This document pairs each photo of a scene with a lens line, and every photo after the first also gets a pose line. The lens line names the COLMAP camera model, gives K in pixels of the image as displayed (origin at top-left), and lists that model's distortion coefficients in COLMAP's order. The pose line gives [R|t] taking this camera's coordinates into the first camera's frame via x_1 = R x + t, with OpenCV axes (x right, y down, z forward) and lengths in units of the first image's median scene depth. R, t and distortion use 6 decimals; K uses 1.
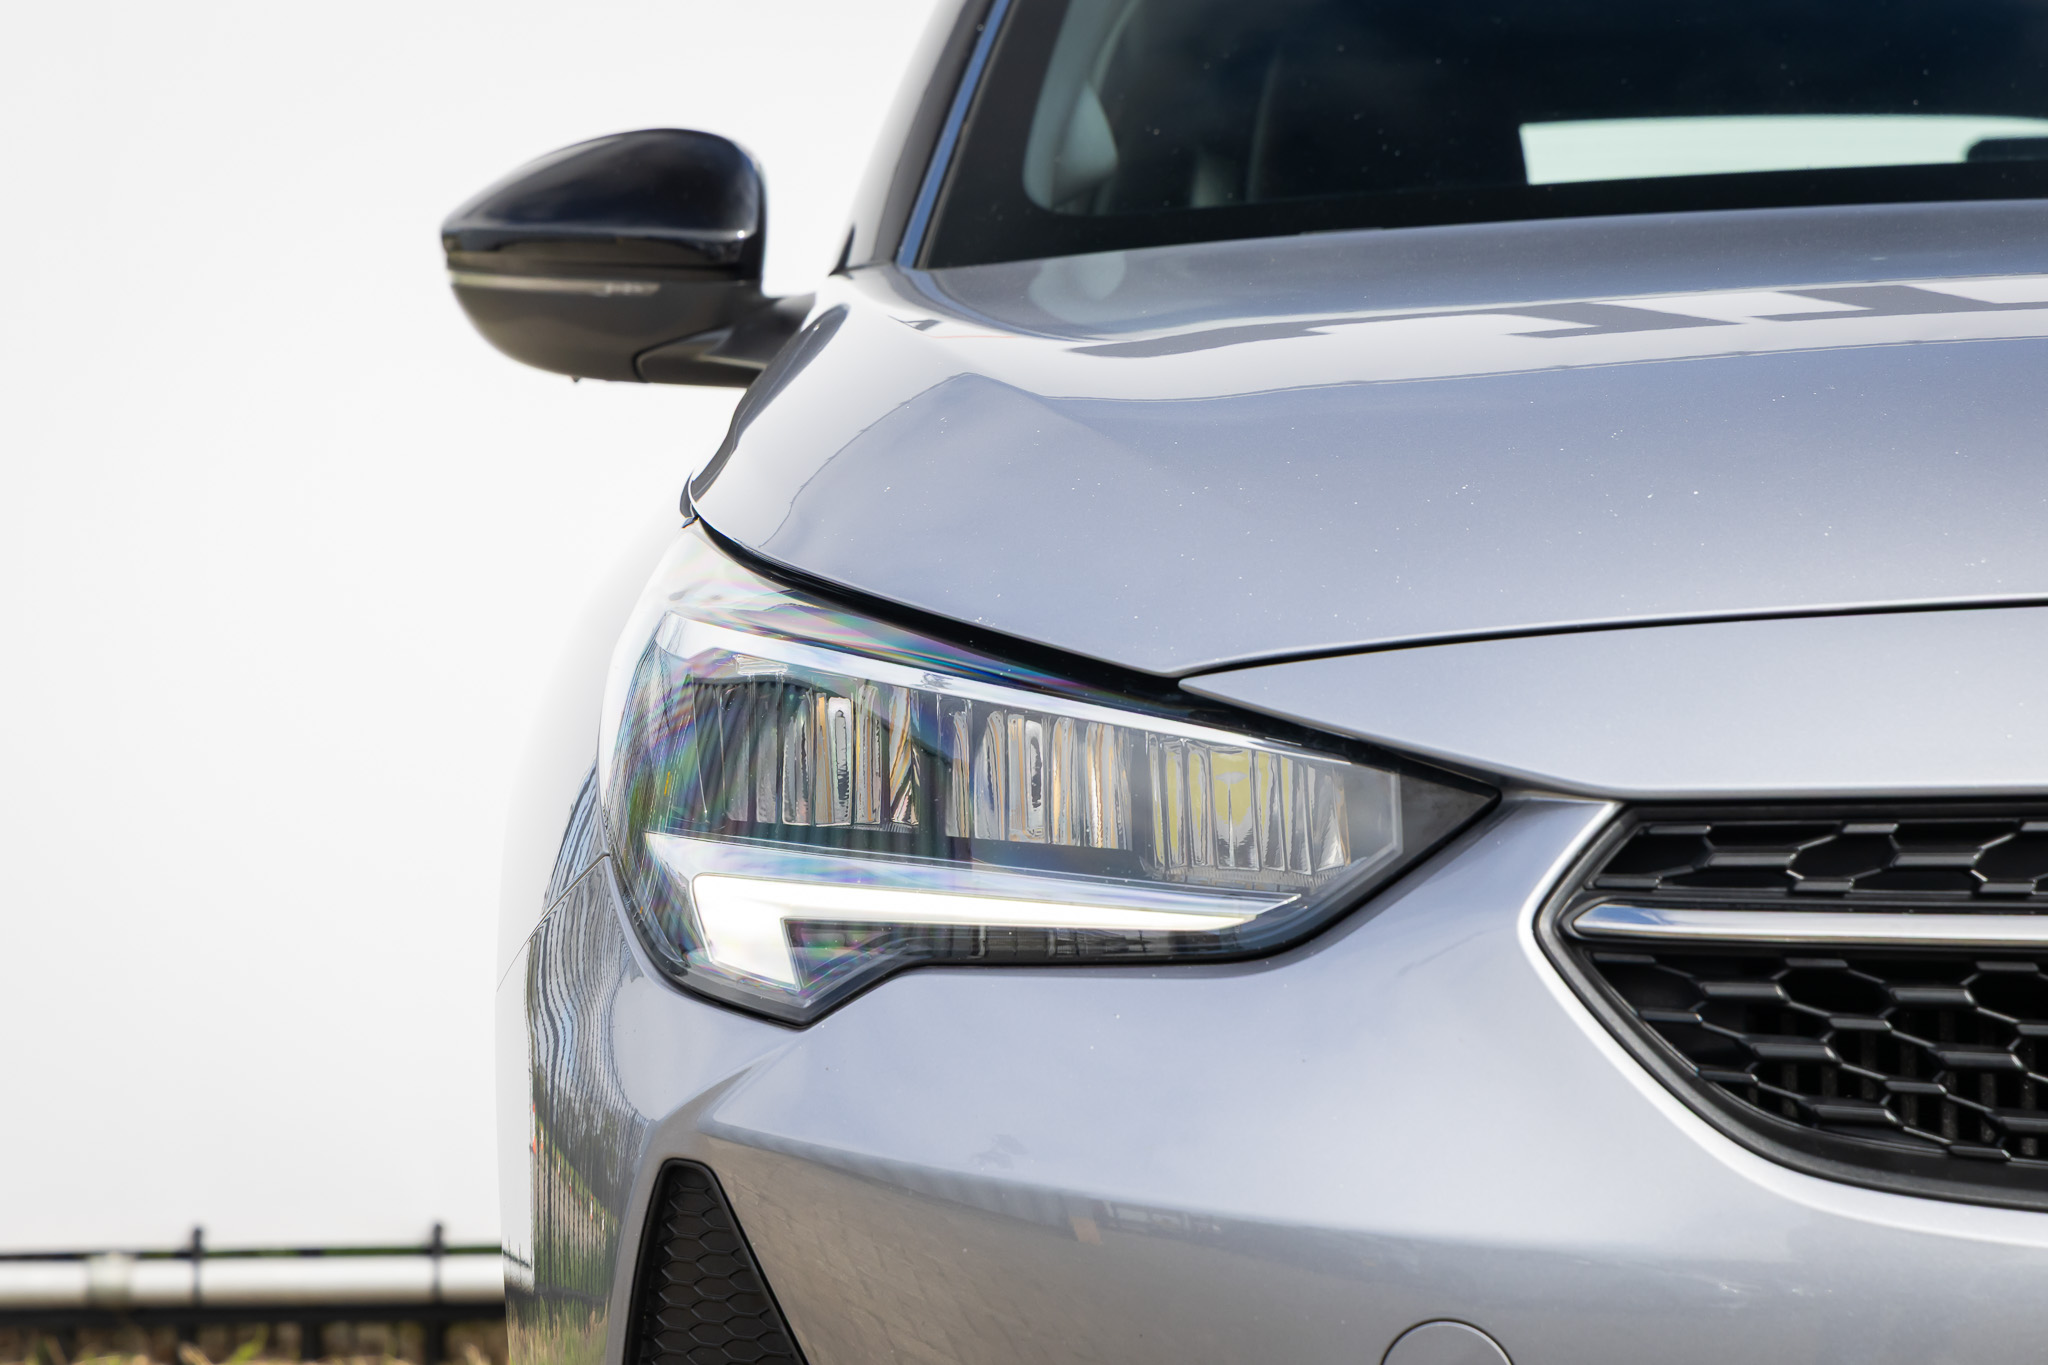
lens RADIAL K [[5886.4, 0, 1026.0], [0, 5886.4, 682.3], [0, 0, 1]] dist [0.168828, 0.000000]
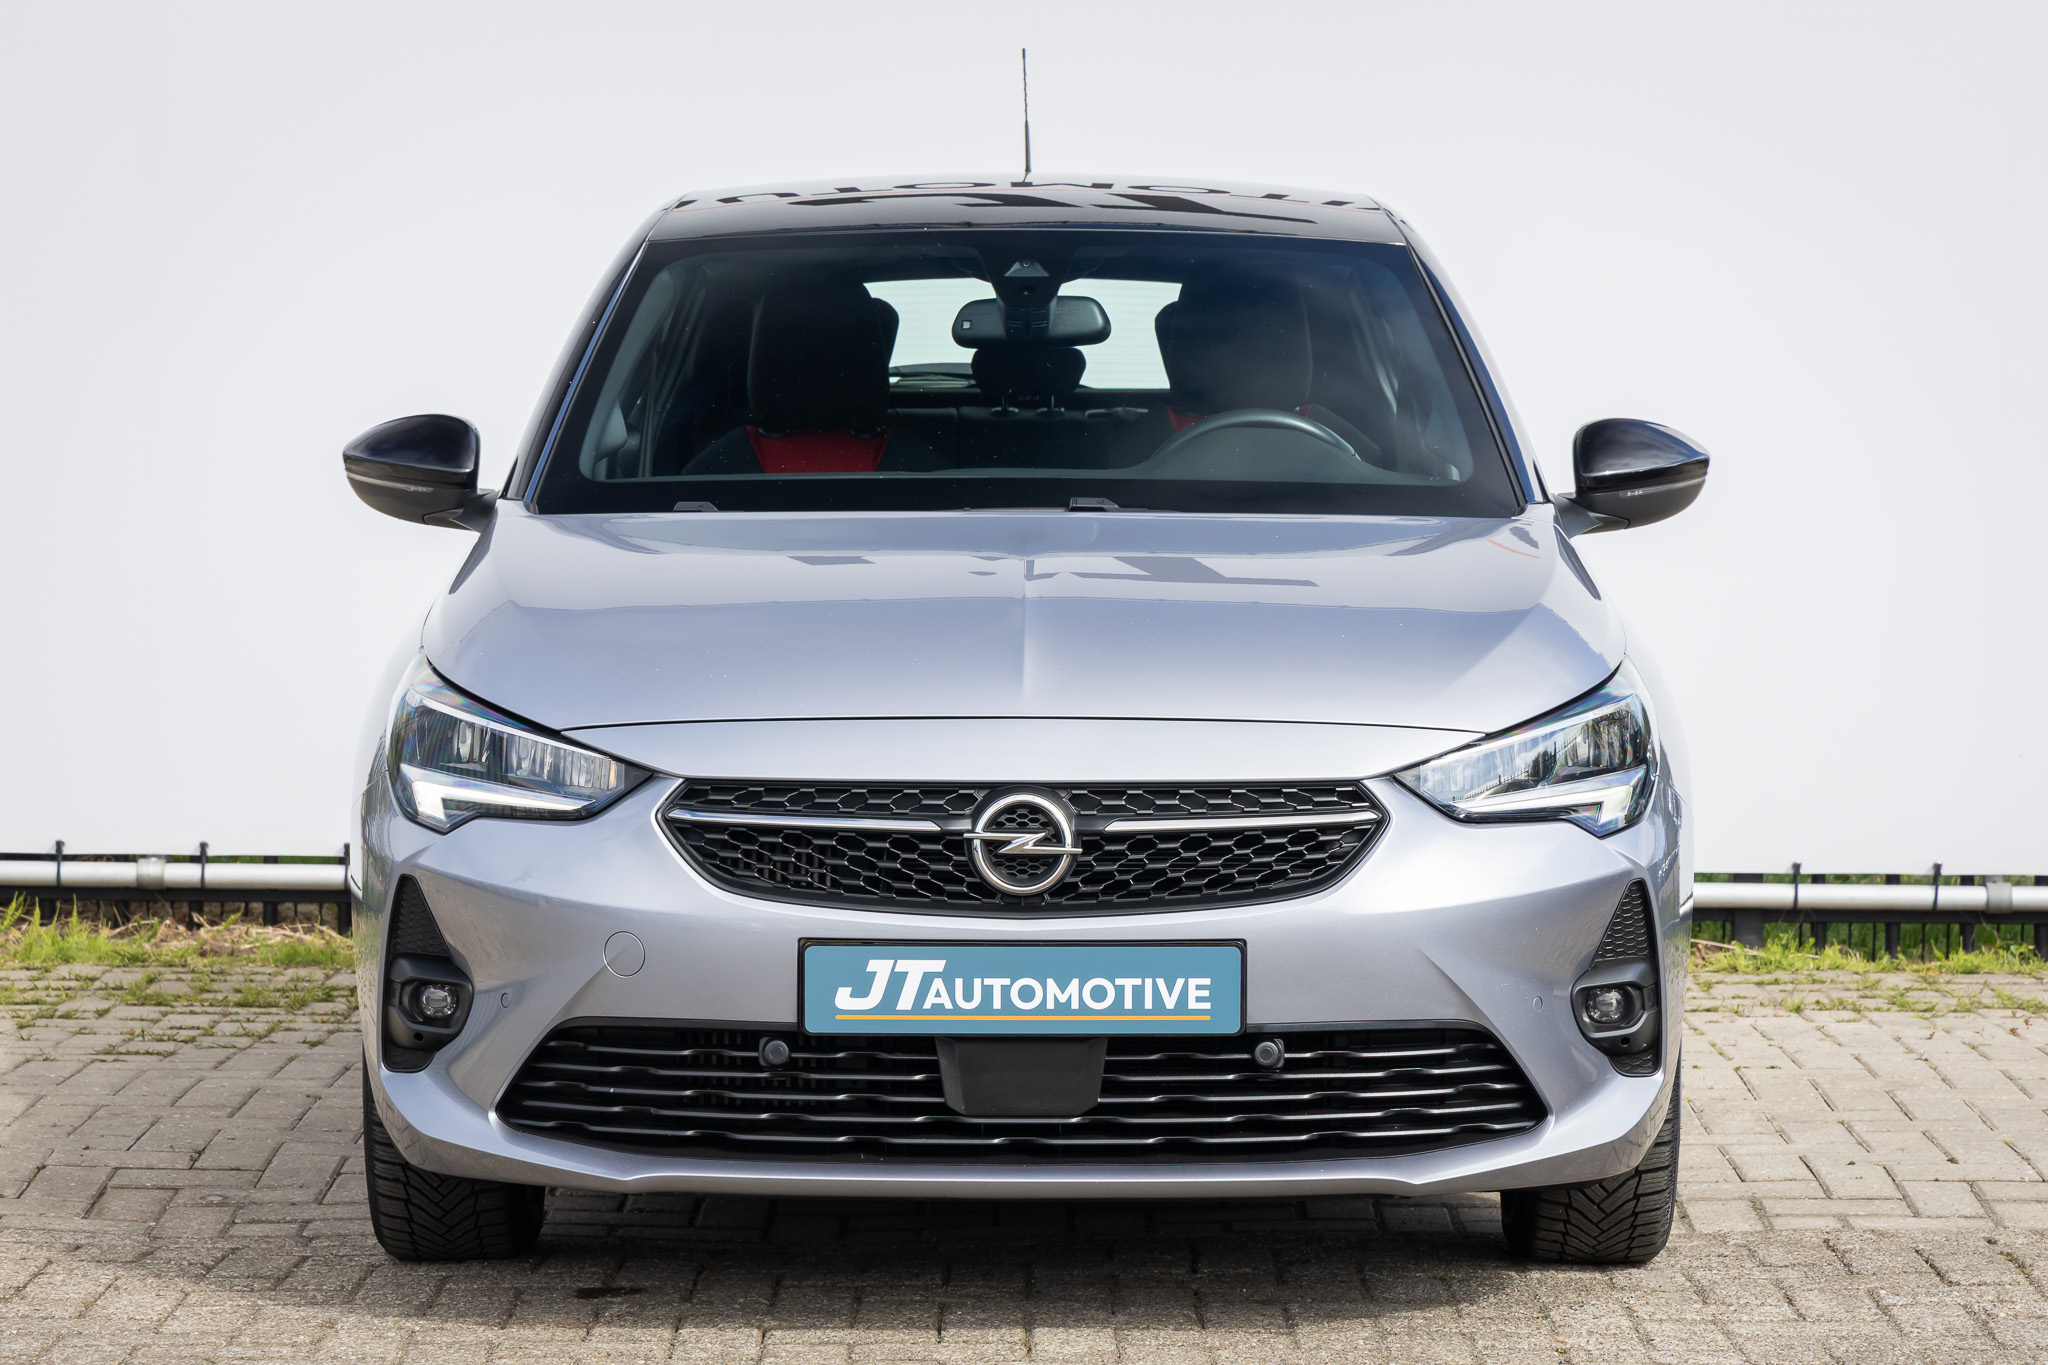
lens RADIAL K [[5721.8, 0, 1010.7], [0, 5721.8, 678.4], [0, 0, 1]] dist [0.108843, 0.000000]
pose [[0.999674, 0.022797, 0.011532, 0.218474], [-0.023561, 0.997189, 0.071122, -0.239962], [-0.009878, -0.071370, 0.997401, -1.972036]]
